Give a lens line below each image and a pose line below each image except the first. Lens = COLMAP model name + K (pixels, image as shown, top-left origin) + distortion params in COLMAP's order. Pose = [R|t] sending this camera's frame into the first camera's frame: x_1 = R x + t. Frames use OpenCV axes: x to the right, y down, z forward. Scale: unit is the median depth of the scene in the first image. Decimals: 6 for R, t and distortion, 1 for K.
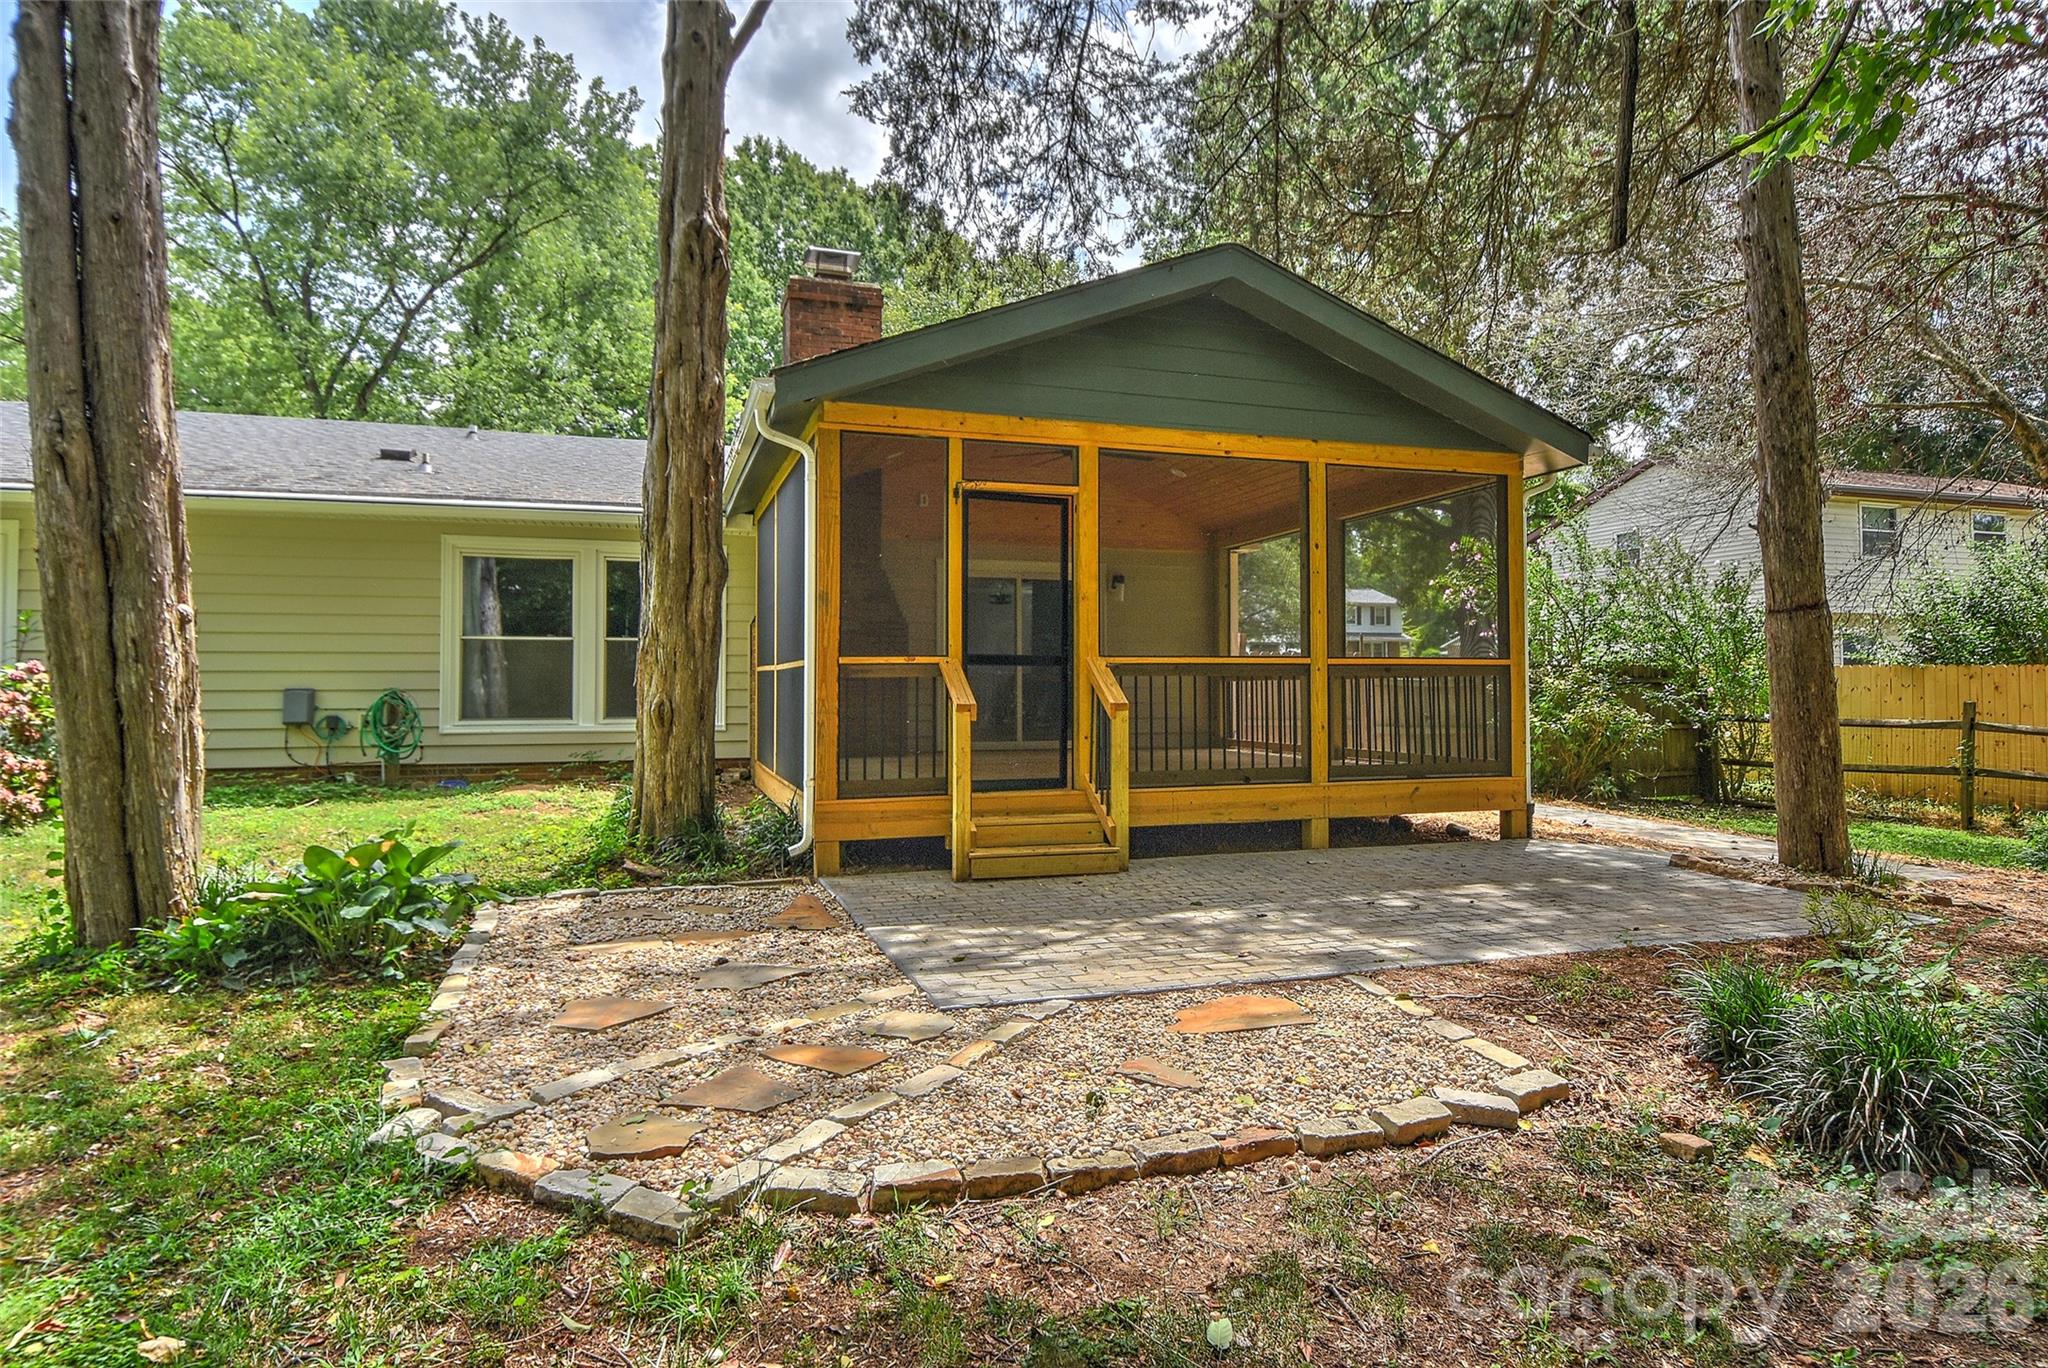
lens RADIAL K [[1102.0, 0, 1023.2], [0, 1102.0, 684.3], [0, 0, 1]] dist [0.003464, 0.000317]
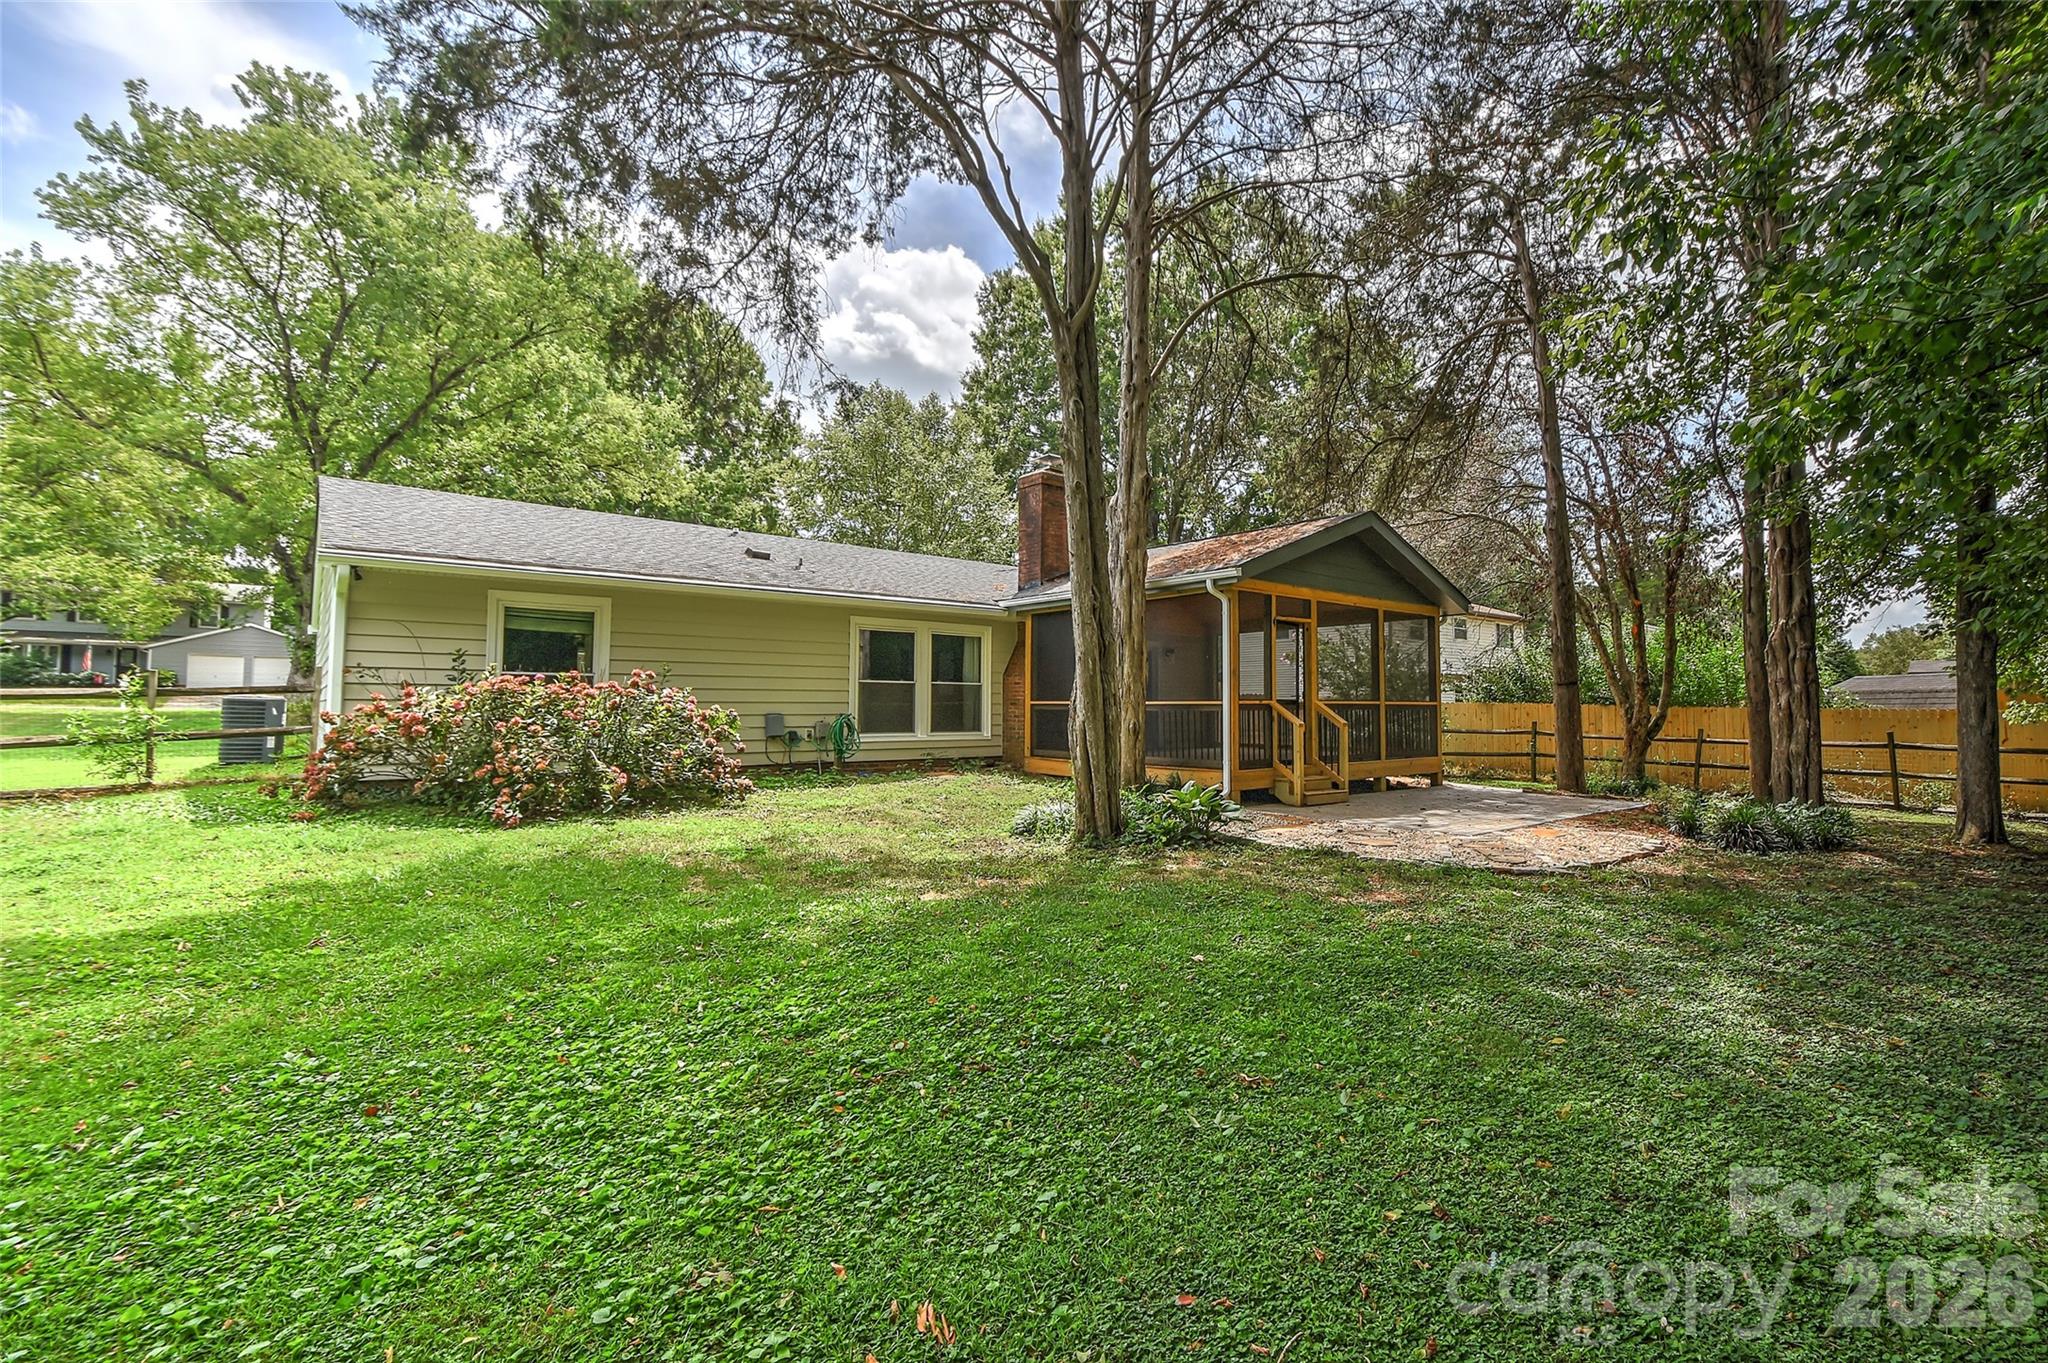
lens RADIAL K [[890.8, 0, 1028.3], [0, 890.8, 675.4], [0, 0, 1]] dist [-0.000405, 0.000024]
pose [[0.935686, 0.017351, 0.352406, -0.730579], [-0.004657, 0.999310, -0.036838, -0.004822], [-0.352802, 0.032828, 0.935122, -0.273545]]
